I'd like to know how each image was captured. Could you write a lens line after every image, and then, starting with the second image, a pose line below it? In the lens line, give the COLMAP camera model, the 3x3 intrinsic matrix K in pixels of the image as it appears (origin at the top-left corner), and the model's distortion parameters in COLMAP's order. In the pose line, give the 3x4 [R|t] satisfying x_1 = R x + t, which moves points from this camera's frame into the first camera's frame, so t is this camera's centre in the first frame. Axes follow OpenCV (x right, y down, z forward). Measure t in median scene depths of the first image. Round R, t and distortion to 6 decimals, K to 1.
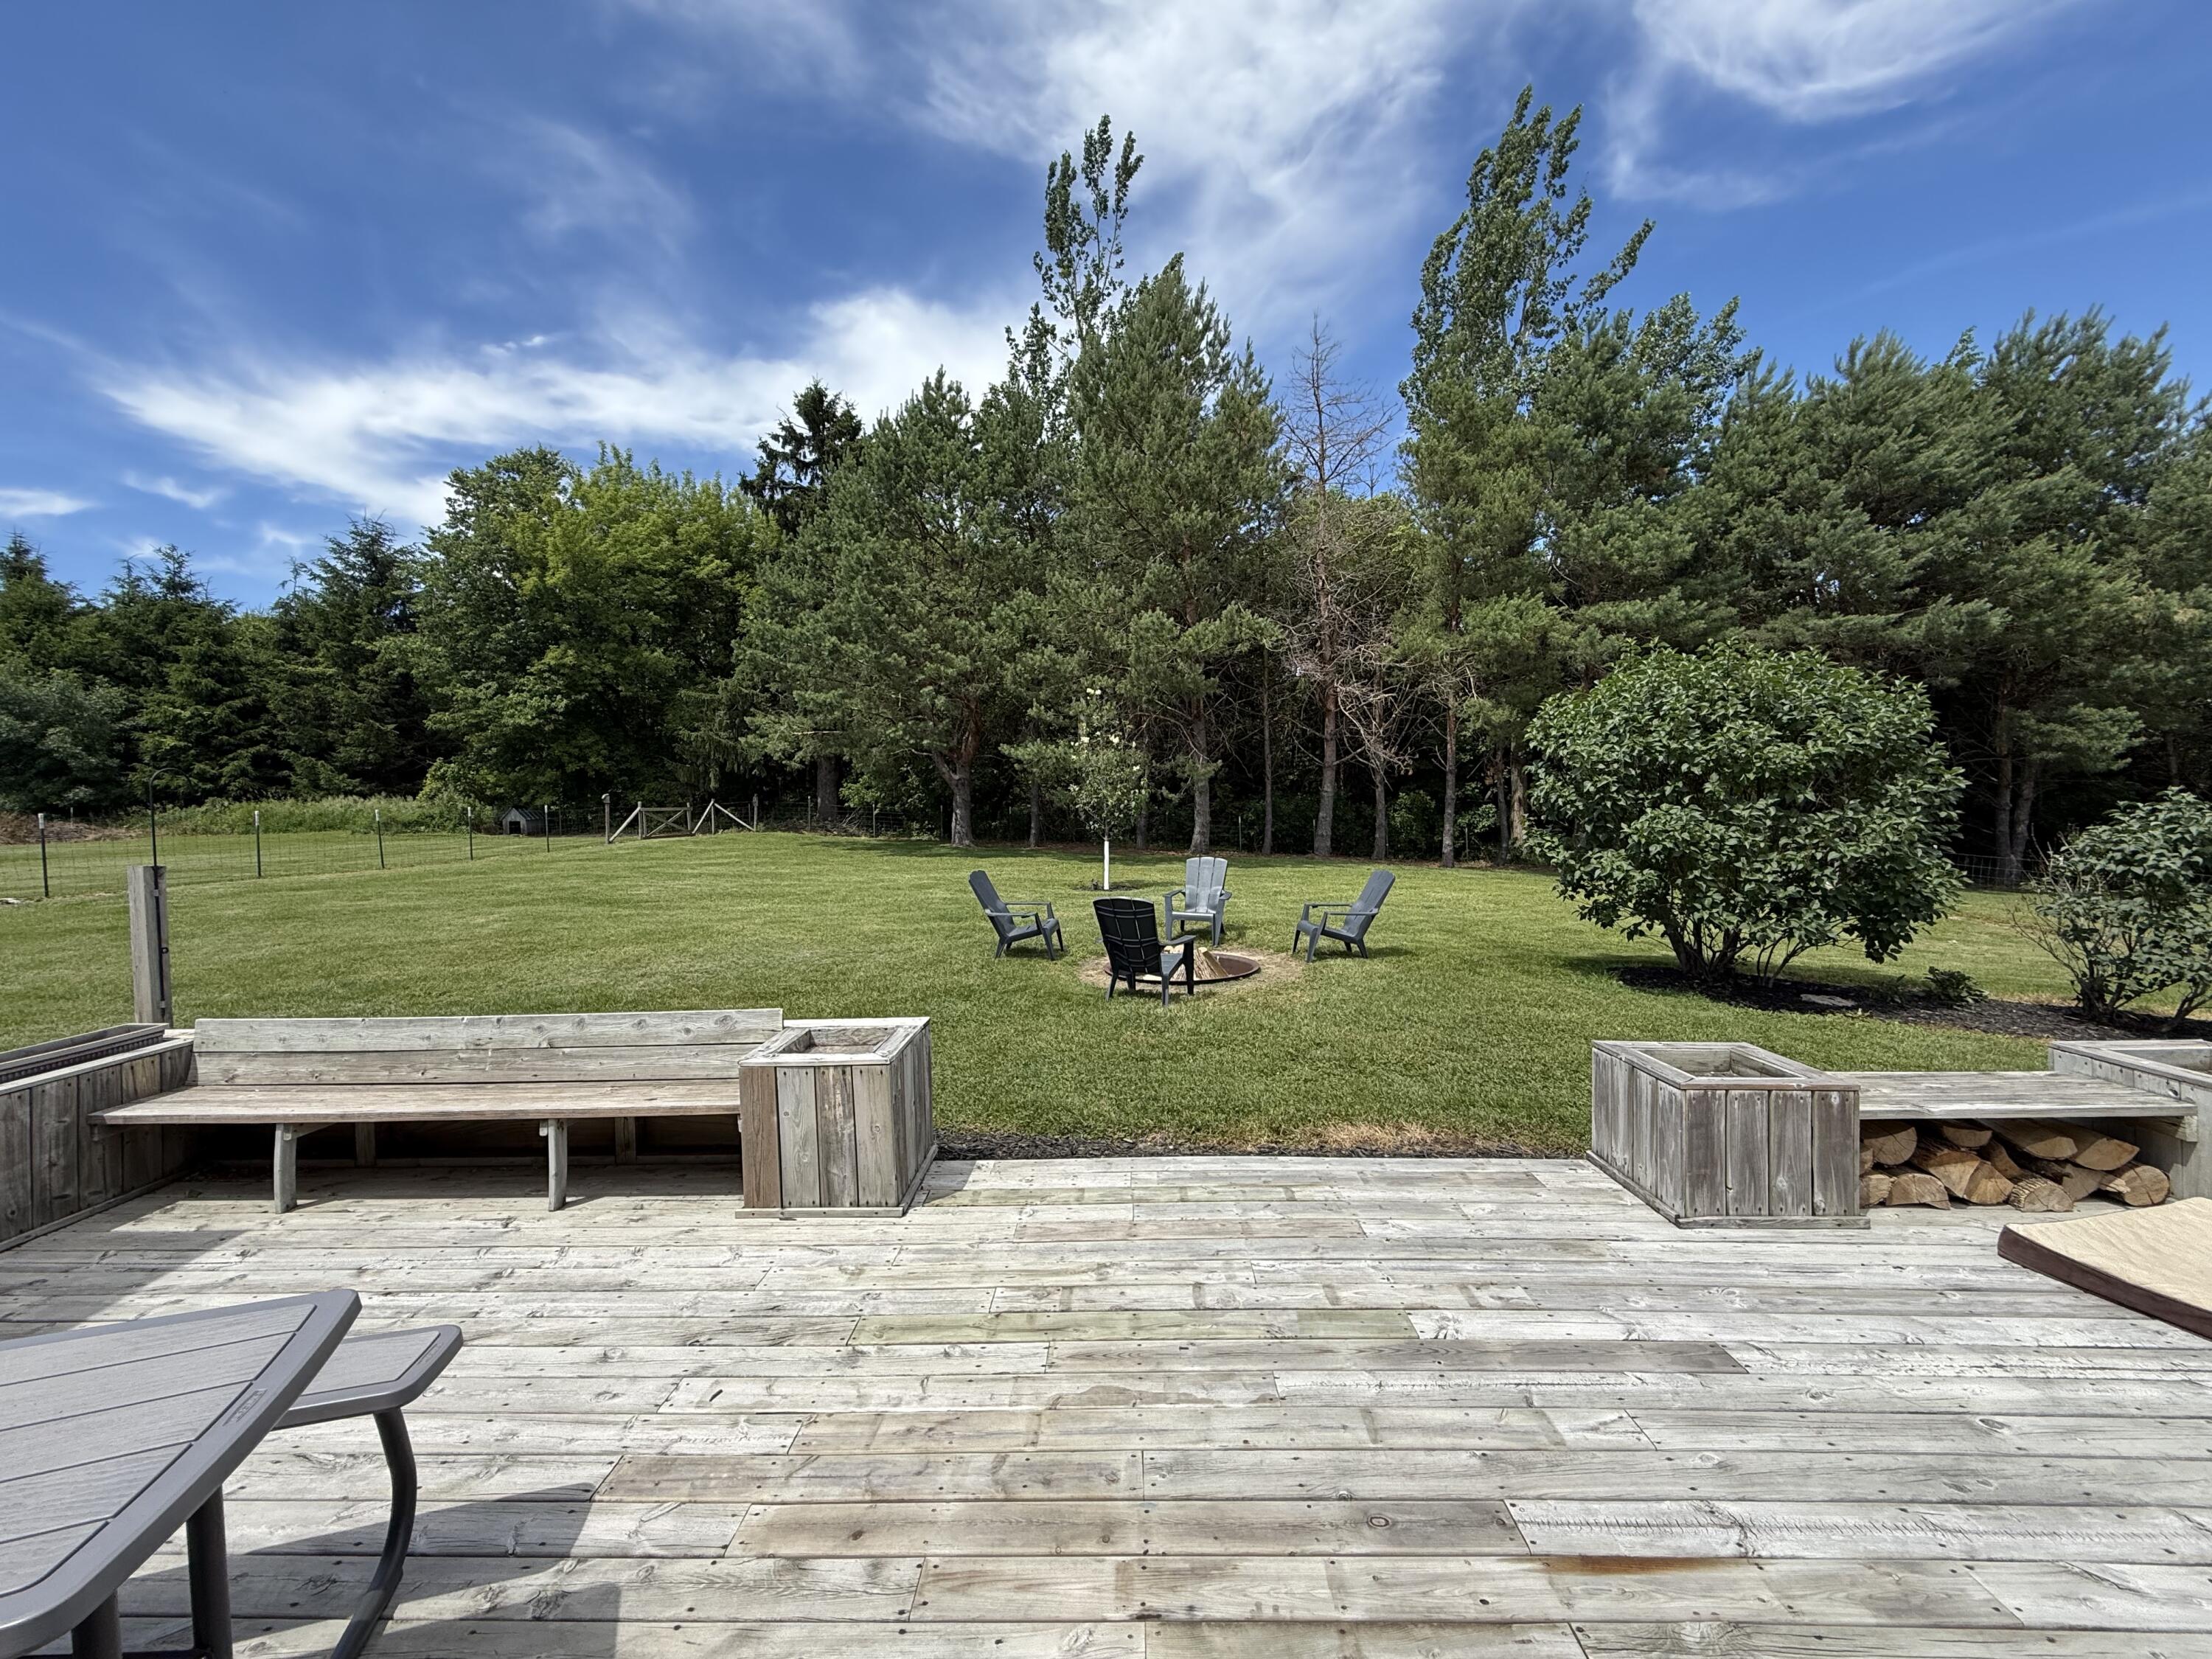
lens RADIAL K [[877.5, 0, 1106.0], [0, 877.5, 829.5], [0, 0, 1]] dist [0.000467, -0.000136]
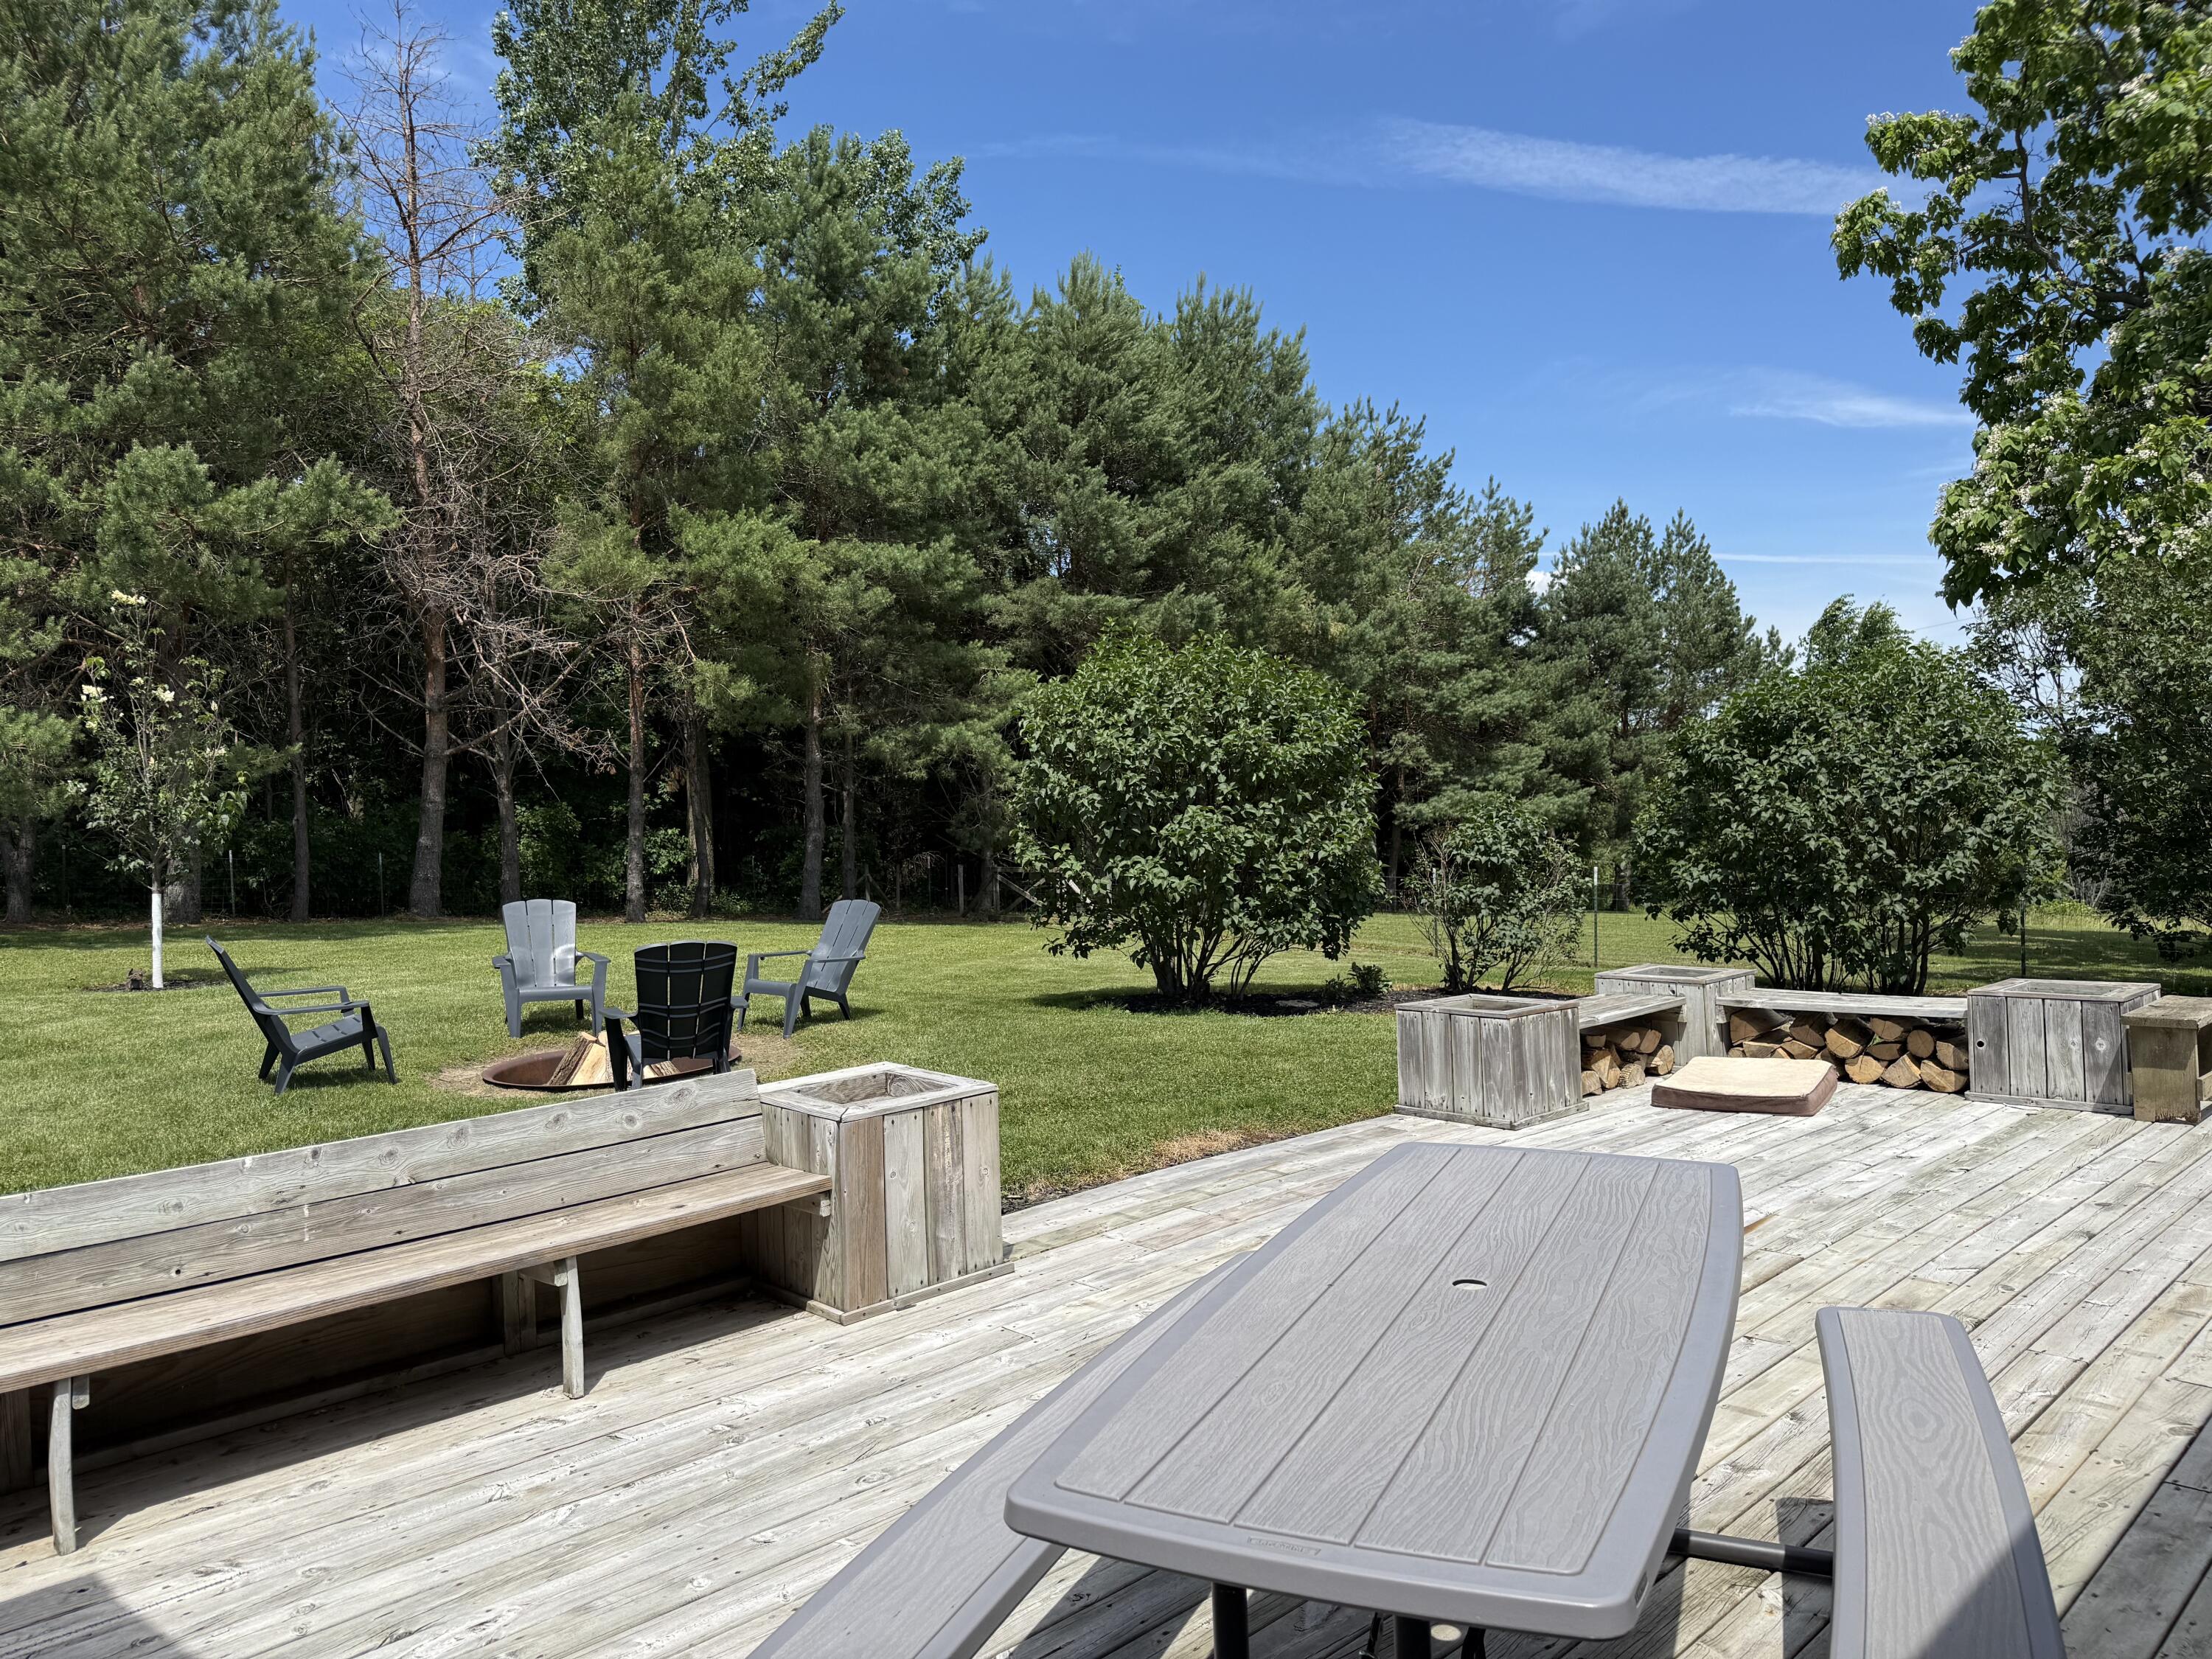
lens RADIAL K [[1547.8, 0, 1106.0], [0, 1547.8, 829.5], [0, 0, 1]] dist [0.116300, -0.170949]
pose [[0.687202, -0.008418, 0.726417, -0.215700], [0.031452, 0.999340, -0.018173, 0.008400], [-0.725785, 0.035336, 0.687014, -0.017785]]
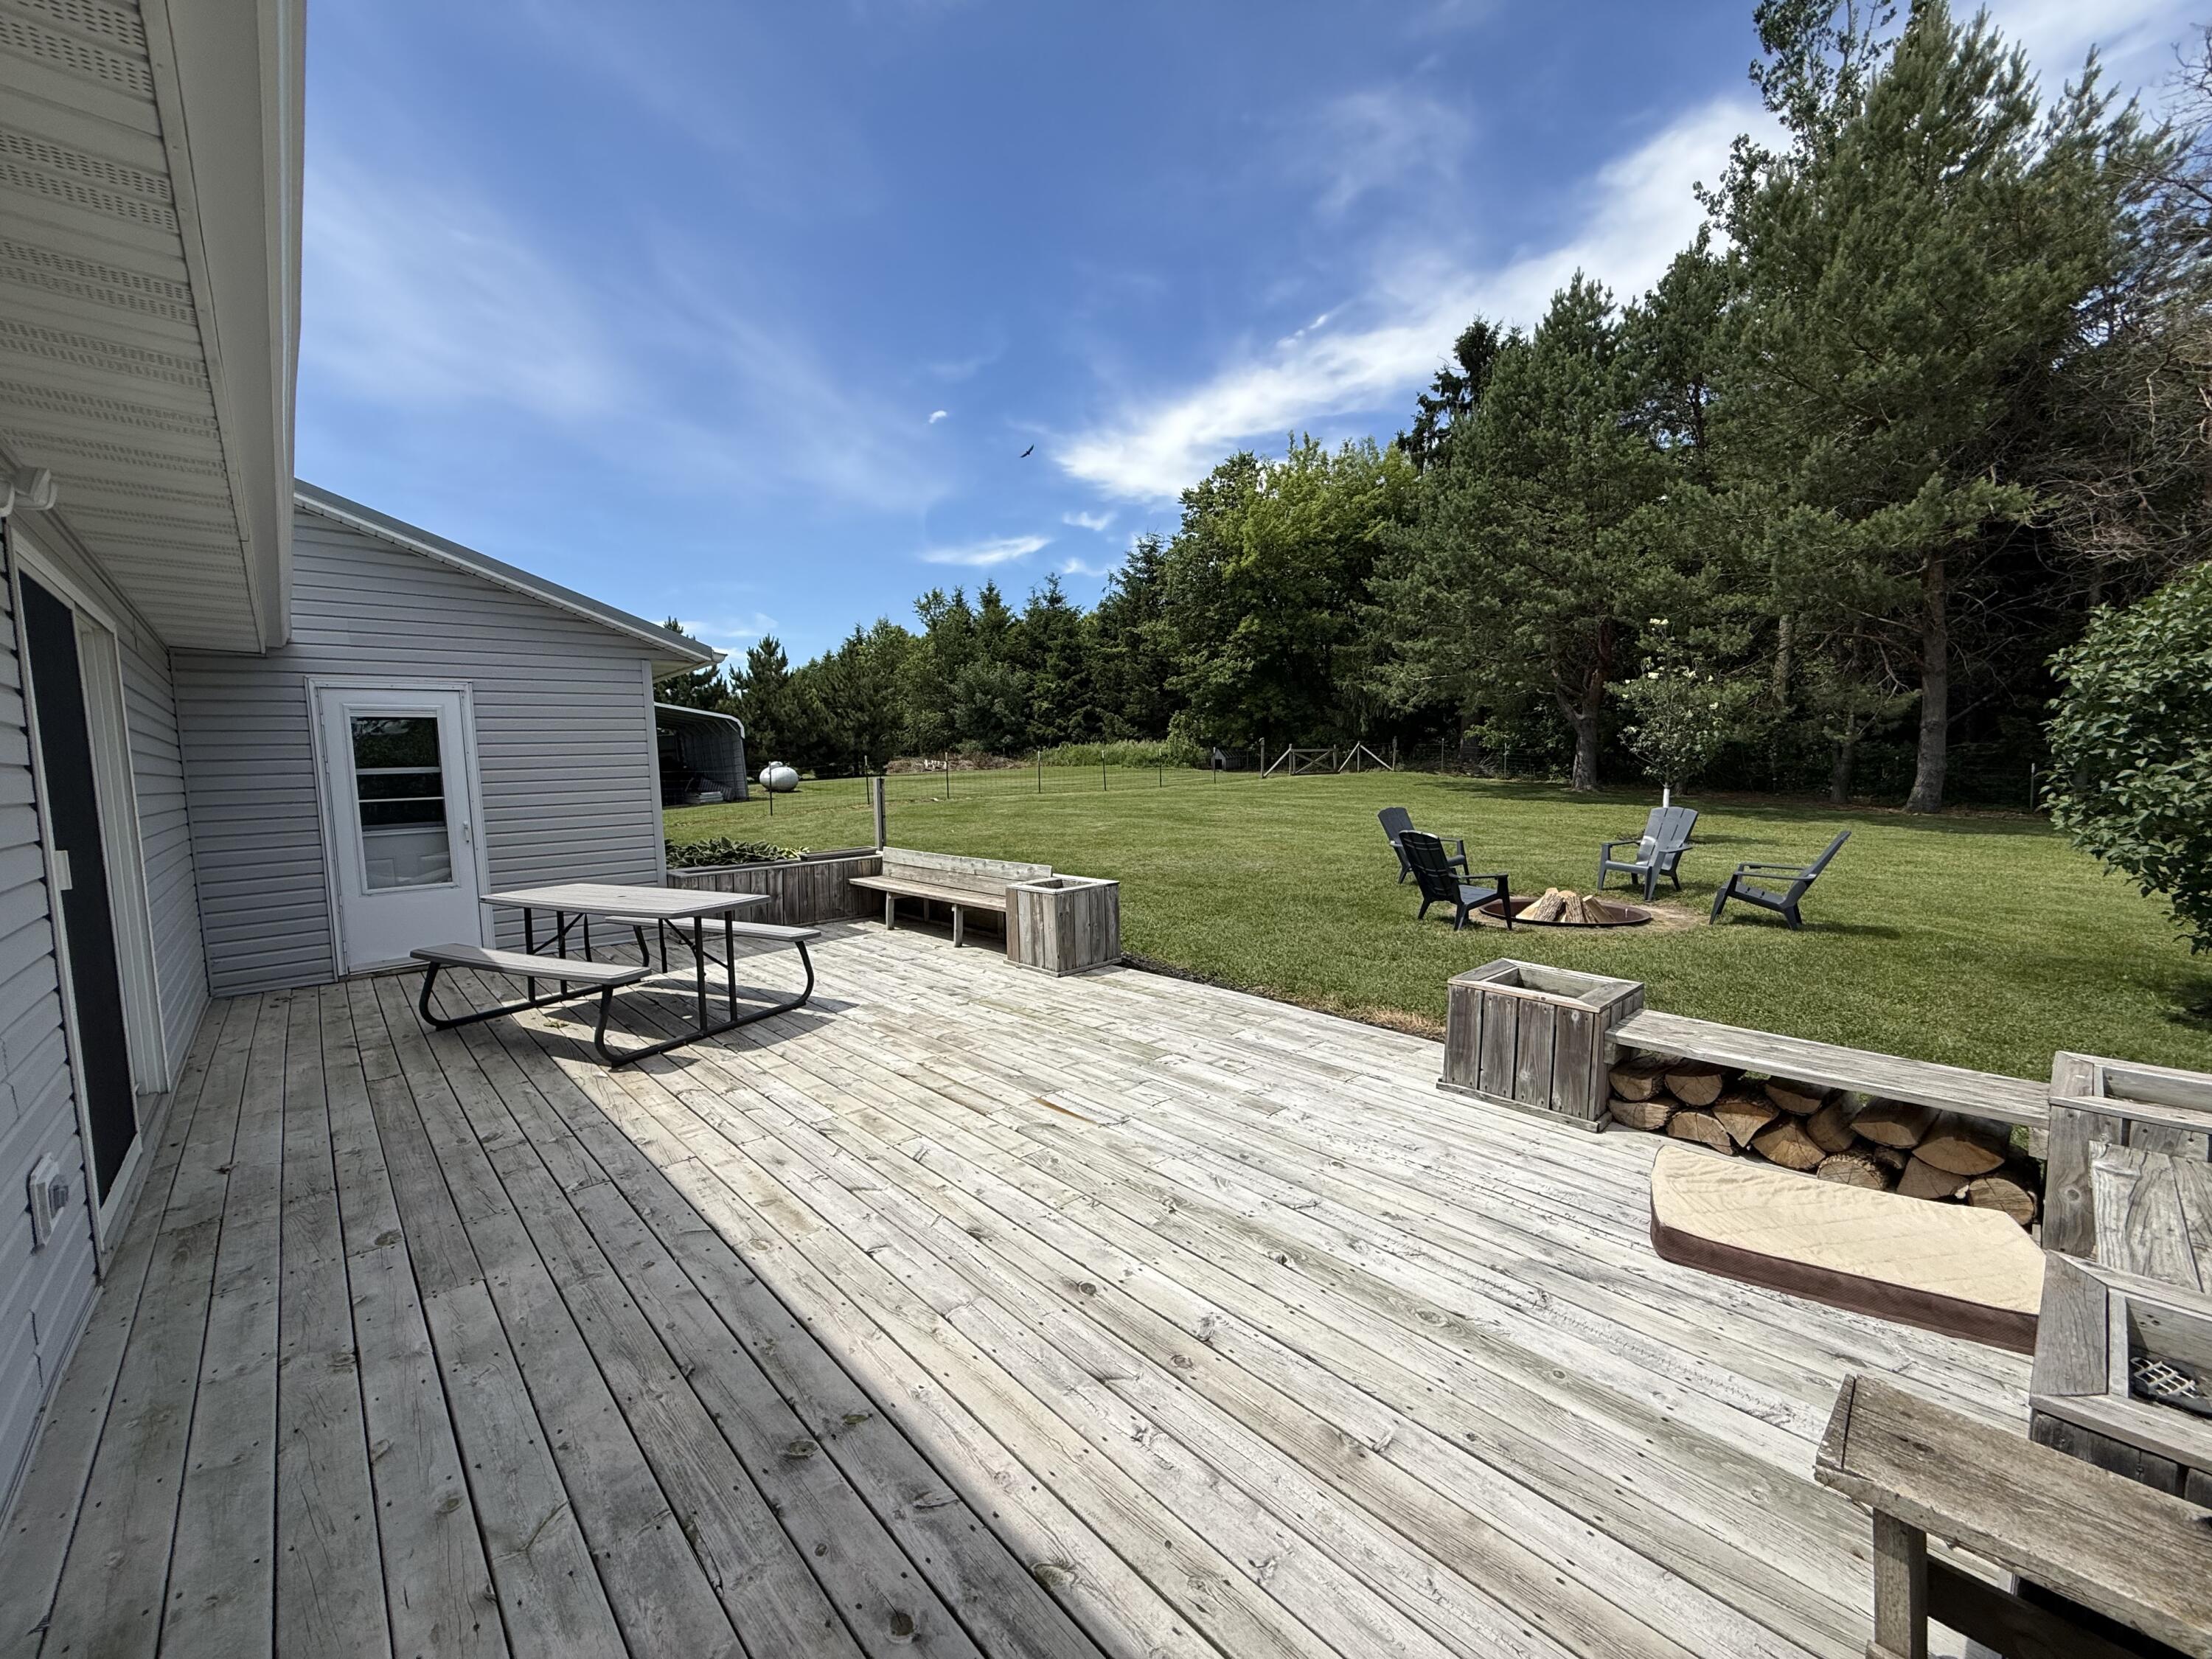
lens RADIAL K [[874.9, 0, 1098.8], [0, 874.9, 828.2], [0, 0, 1]] dist [0.000090, -0.000269]
pose [[0.704571, 0.066173, -0.706541, 0.190525], [-0.019077, 0.997049, 0.074358, -0.001730], [0.709377, -0.038912, 0.703755, -0.038066]]
